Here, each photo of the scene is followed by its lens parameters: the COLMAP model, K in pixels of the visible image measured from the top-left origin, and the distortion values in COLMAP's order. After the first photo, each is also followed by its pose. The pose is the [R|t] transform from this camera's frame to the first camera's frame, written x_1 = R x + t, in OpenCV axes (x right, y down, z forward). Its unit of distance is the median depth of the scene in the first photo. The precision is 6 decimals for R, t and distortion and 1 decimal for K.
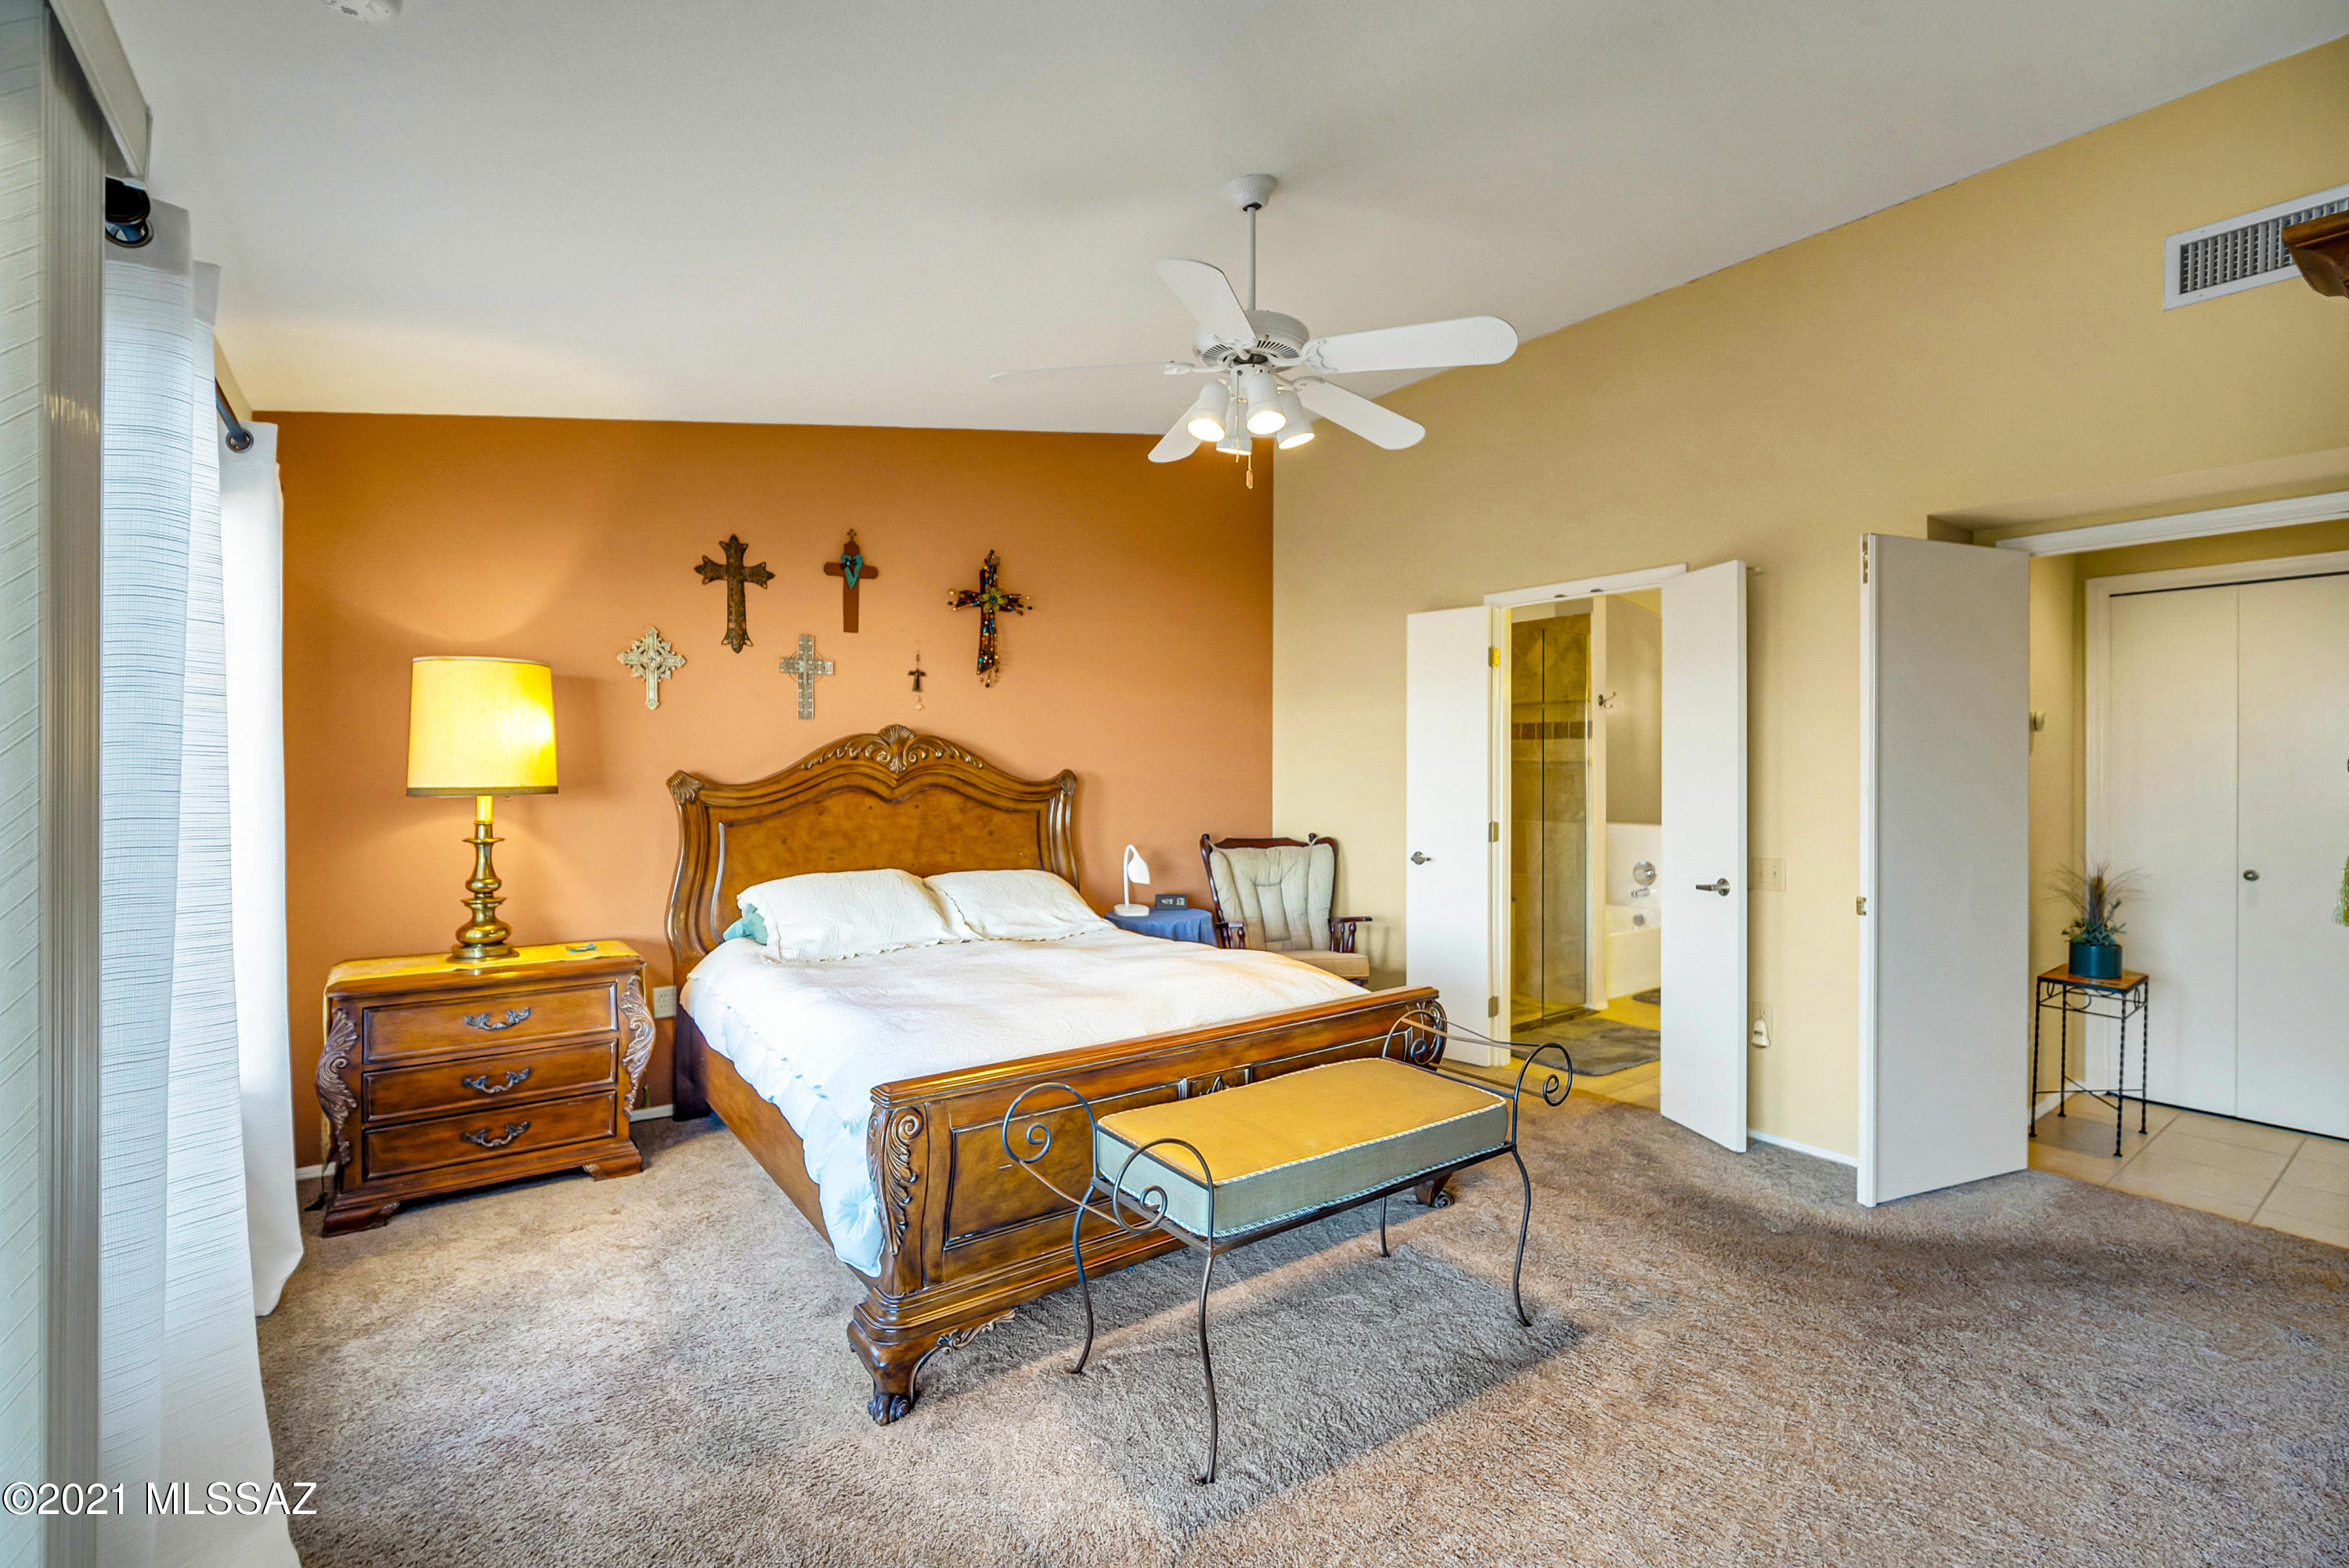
lens RADIAL K [[1053.0, 0, 1175.1], [0, 1053.0, 769.3], [0, 0, 1]] dist [-0.004847, 0.001429]
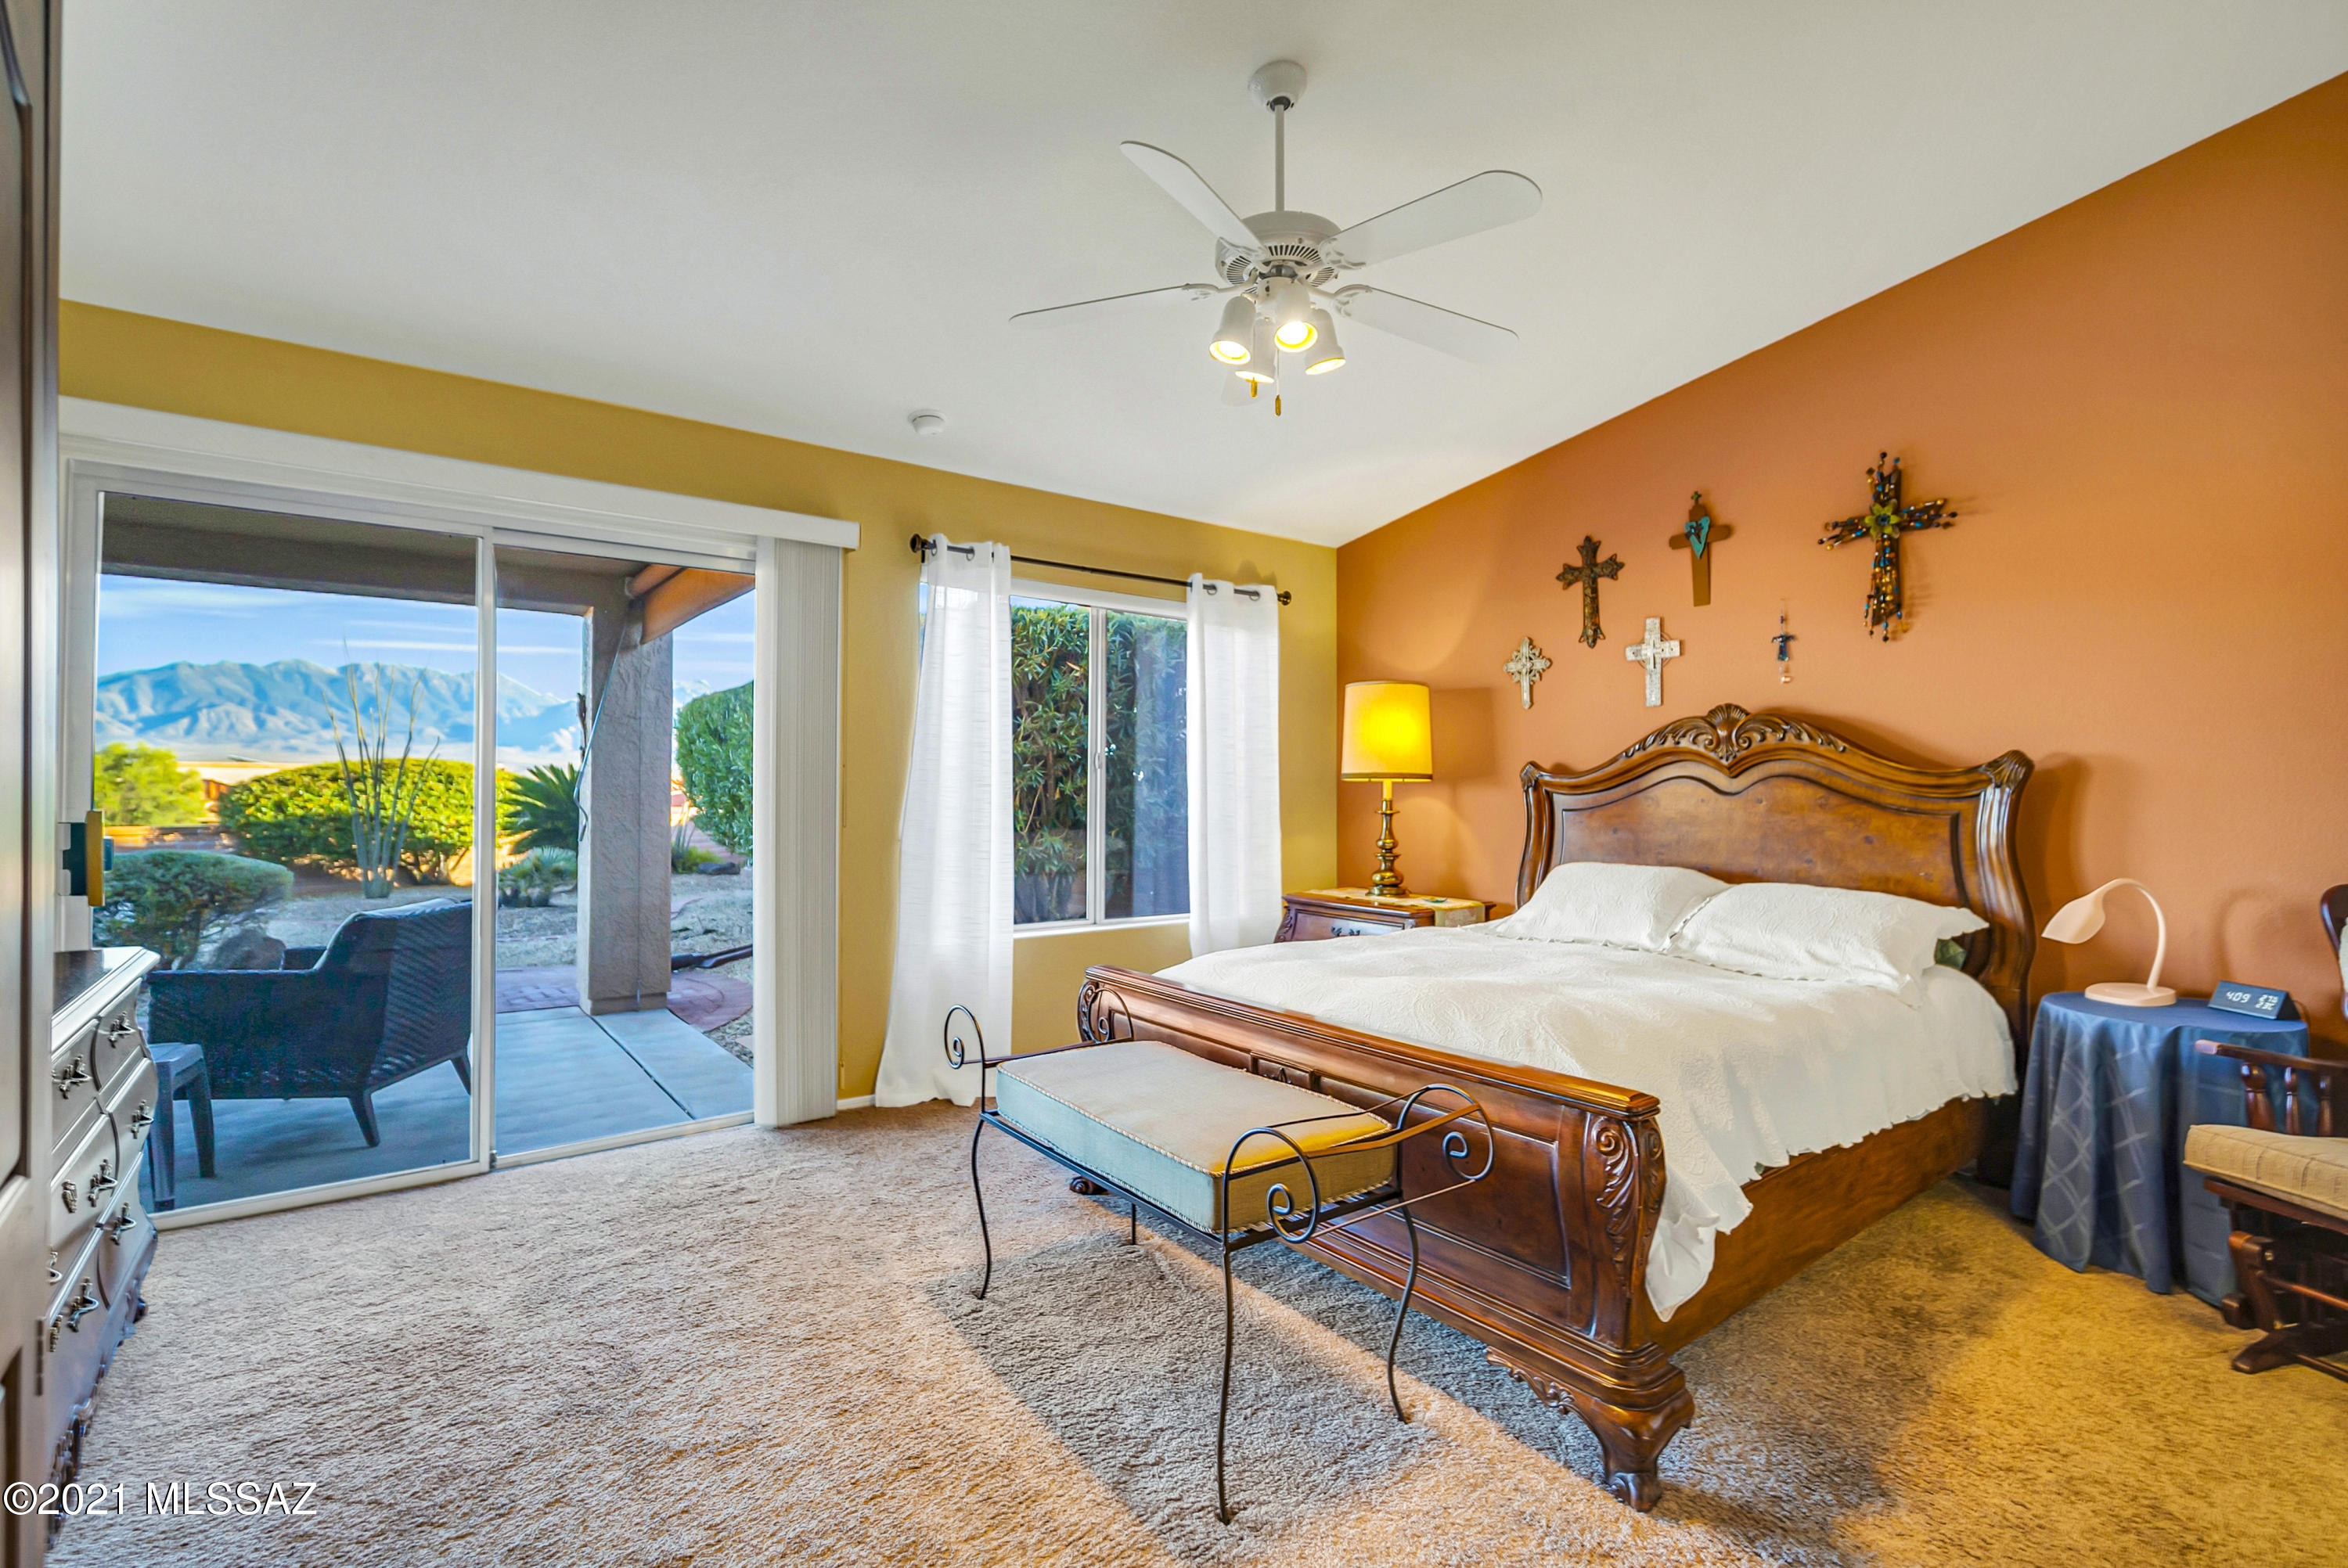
lens RADIAL K [[1052.5, 0, 1185.0], [0, 1052.5, 775.8], [0, 0, 1]] dist [-0.004847, 0.001429]
pose [[0.034656, -0.012085, -0.999326, 0.602306], [-0.008393, 0.999888, -0.012383, 0.032040], [0.999364, 0.008816, 0.034550, 0.554454]]
